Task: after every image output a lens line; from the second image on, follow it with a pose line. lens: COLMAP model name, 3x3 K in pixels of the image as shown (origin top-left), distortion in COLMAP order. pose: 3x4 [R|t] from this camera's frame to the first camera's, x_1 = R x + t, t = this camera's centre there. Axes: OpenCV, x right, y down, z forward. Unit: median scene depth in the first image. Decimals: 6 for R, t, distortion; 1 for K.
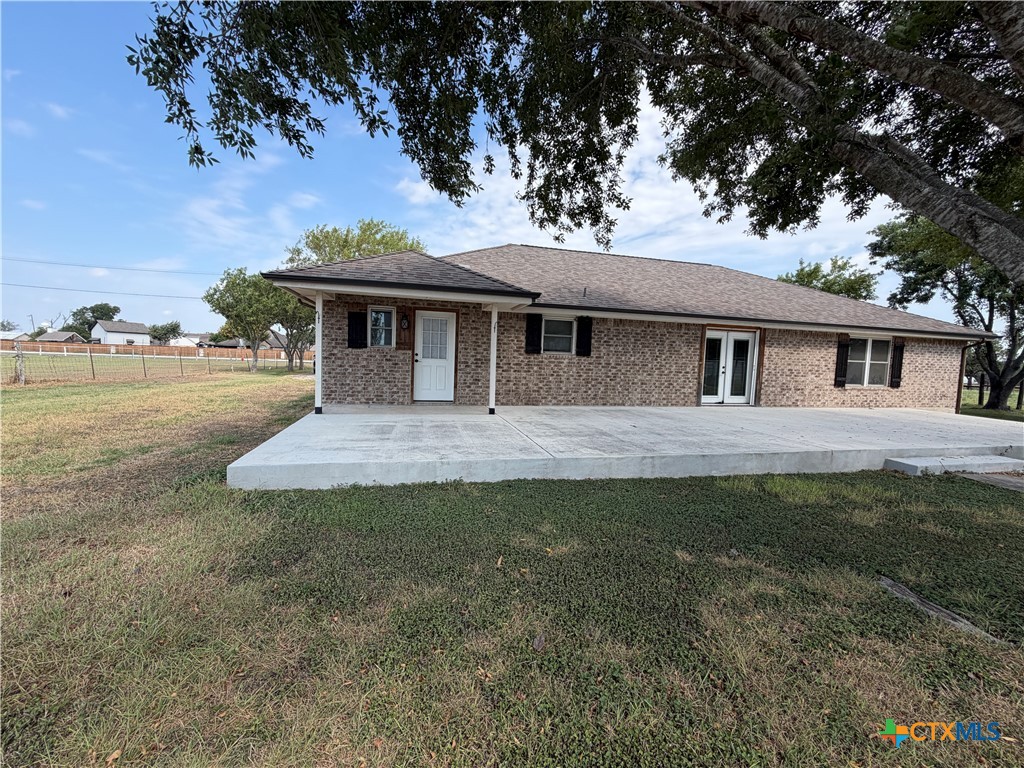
lens RADIAL K [[407.9, 0, 514.0], [0, 407.9, 385.7], [0, 0, 1]] dist [-0.000899, 0.000373]
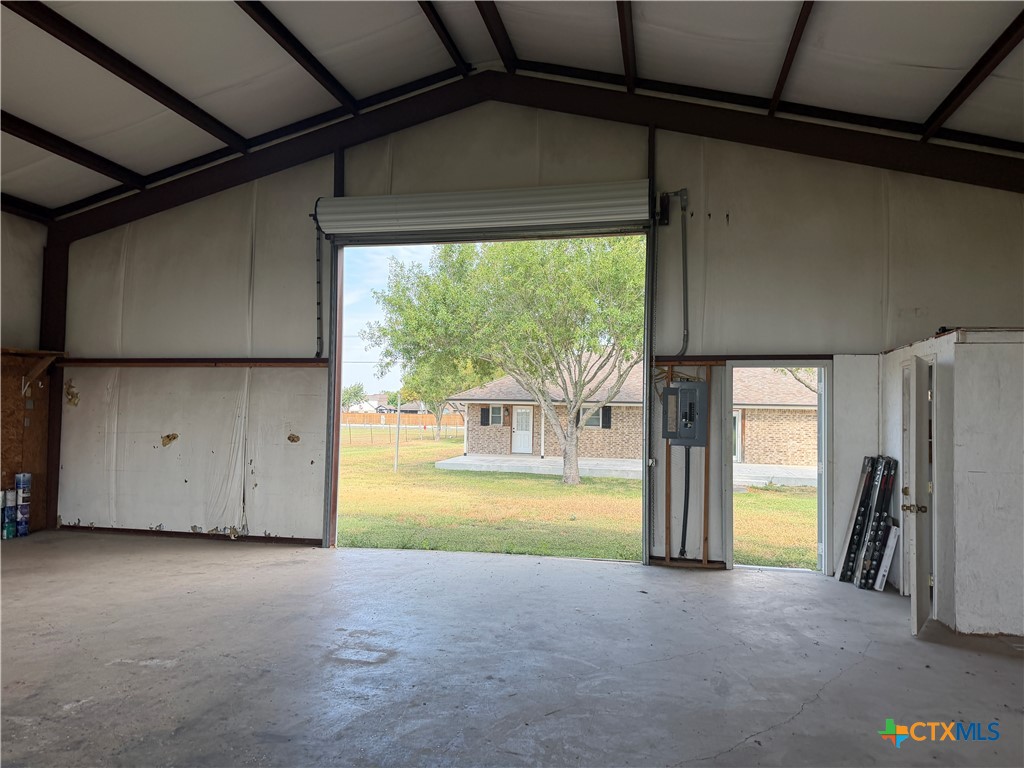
lens RADIAL K [[717.5, 0, 505.8], [0, 717.5, 387.8], [0, 0, 1]] dist [0.021703, -0.033786]
pose [[0.893924, -0.030600, -0.447173, 1.133149], [-0.020086, 0.993930, -0.108169, 0.090766], [0.447769, 0.105677, 0.887883, -1.855608]]
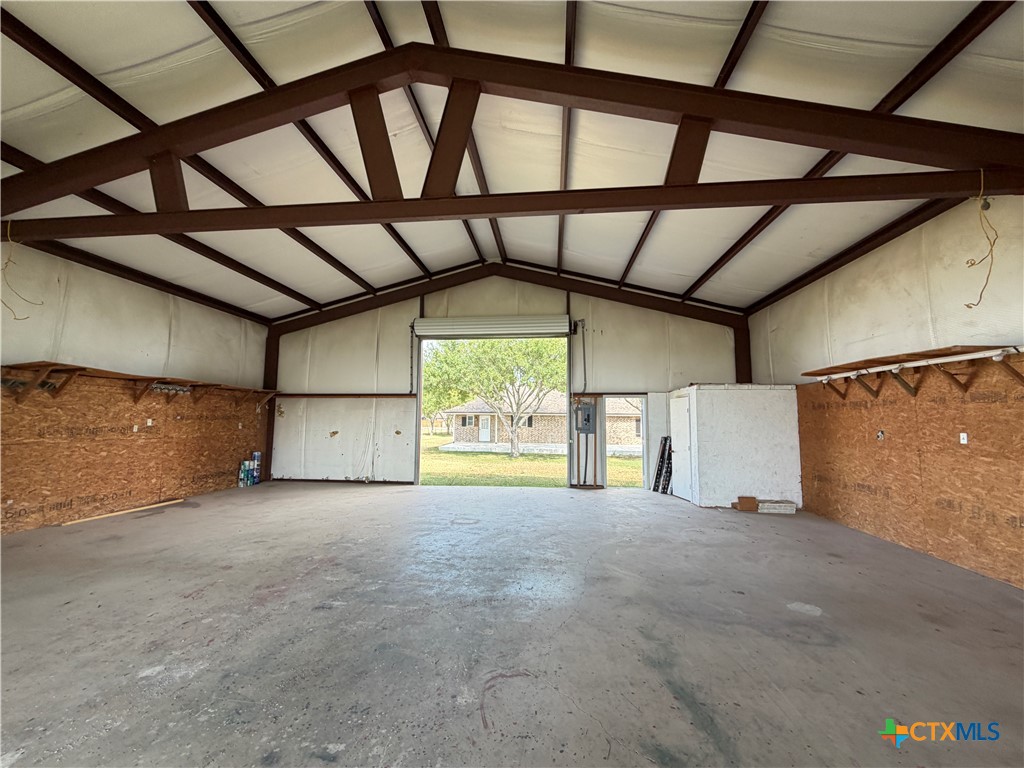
lens RADIAL K [[407.9, 0, 511.1], [0, 407.9, 385.6], [0, 0, 1]] dist [-0.000899, 0.000373]
pose [[0.941030, -0.050571, -0.334522, 1.122536], [-0.002674, 0.987623, -0.156826, 0.107138], [0.338312, 0.148473, 0.929247, -2.078468]]
